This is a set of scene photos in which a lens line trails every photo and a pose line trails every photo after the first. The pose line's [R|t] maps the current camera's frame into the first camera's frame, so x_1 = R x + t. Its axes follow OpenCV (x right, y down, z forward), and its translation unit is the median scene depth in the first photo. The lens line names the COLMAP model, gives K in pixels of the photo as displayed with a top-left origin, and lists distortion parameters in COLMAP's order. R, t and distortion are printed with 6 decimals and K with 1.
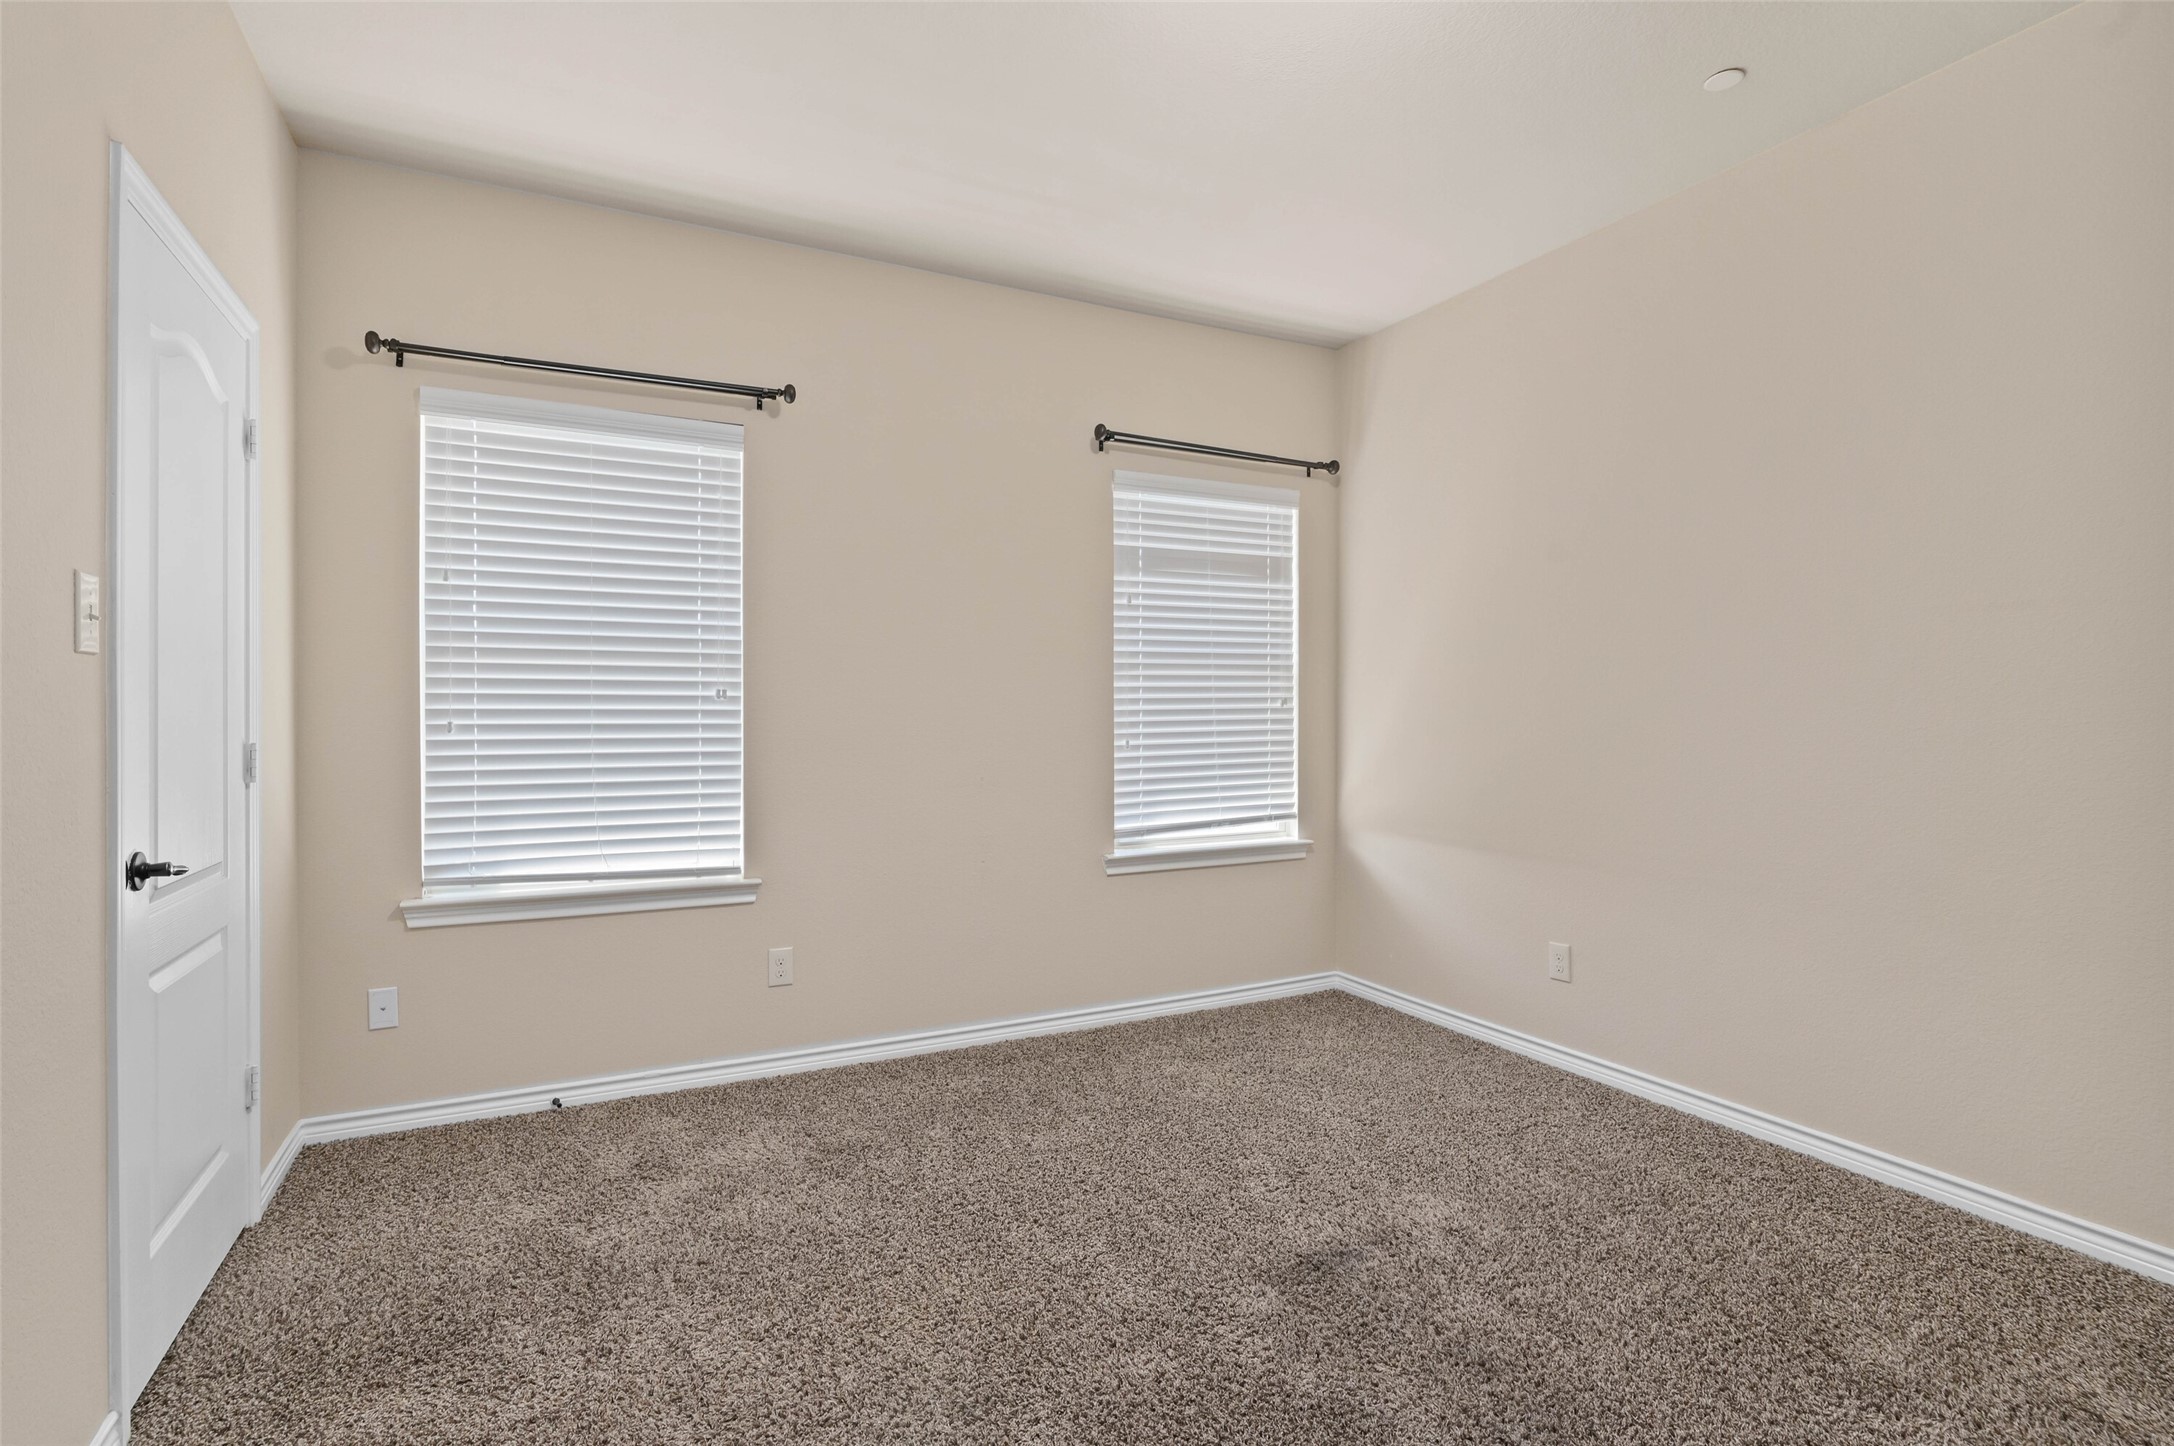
lens RADIAL K [[1048.3, 0, 1086.6], [0, 1048.3, 731.0], [0, 0, 1]] dist [-0.003036, 0.000110]
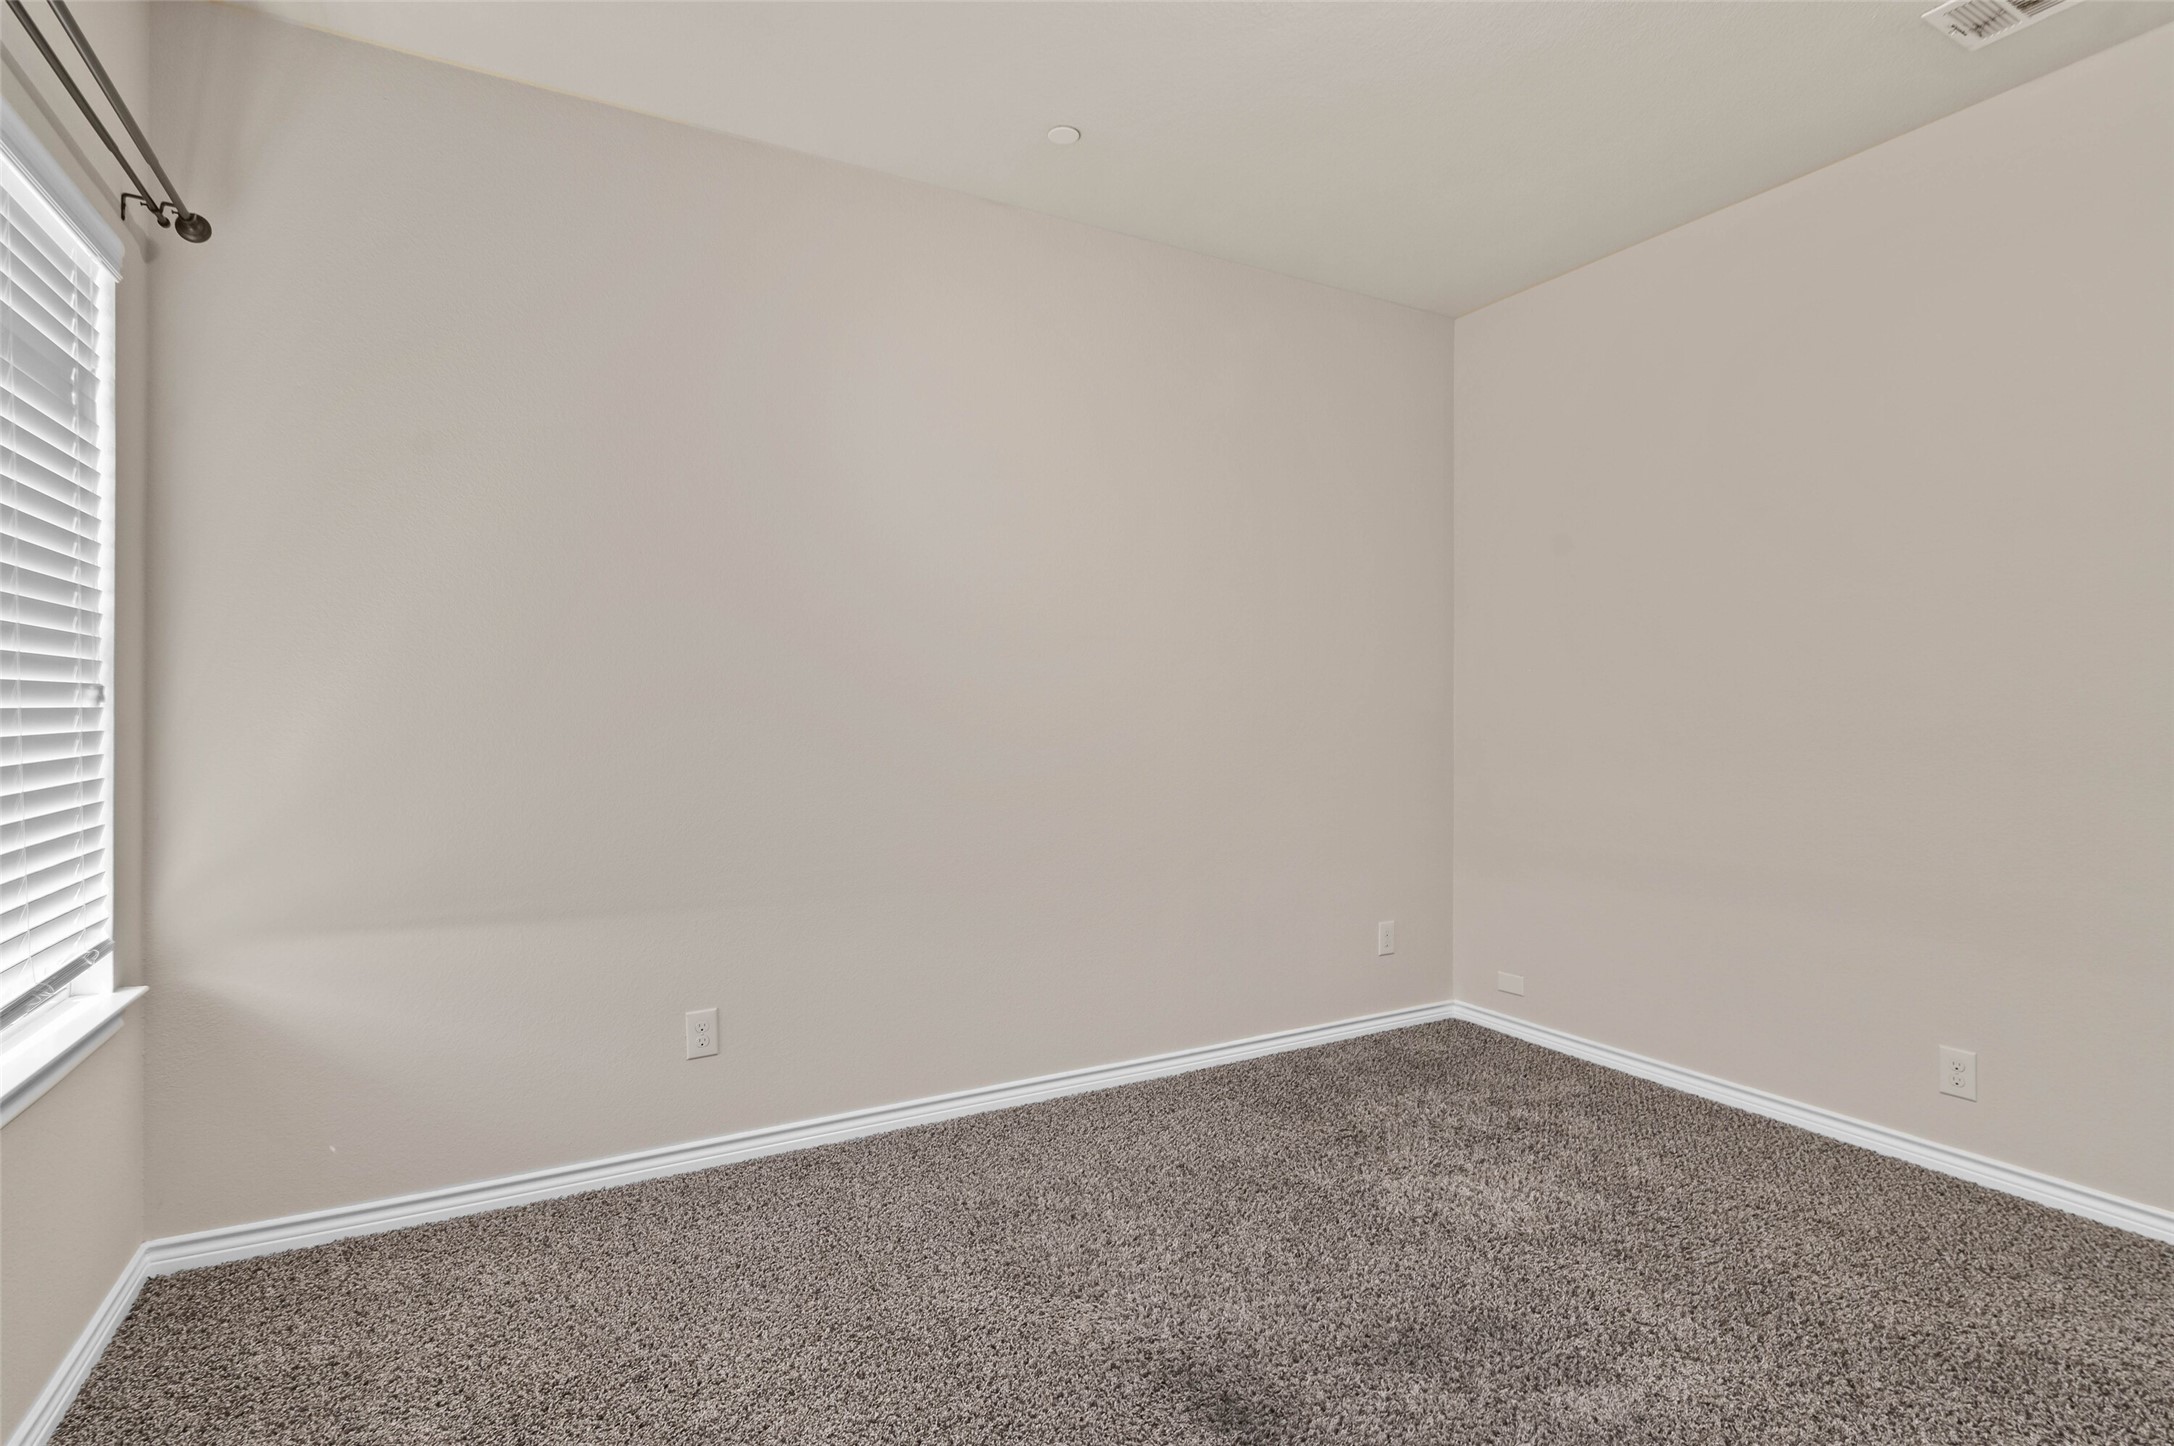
lens RADIAL K [[1048.3, 0, 1086.6], [0, 1048.3, 731.0], [0, 0, 1]] dist [-0.003036, 0.000110]
pose [[-0.031042, -0.006852, 0.999495, -0.350126], [0.026328, 0.999624, 0.007670, -0.005591], [-0.999171, 0.026552, -0.030850, 0.746915]]
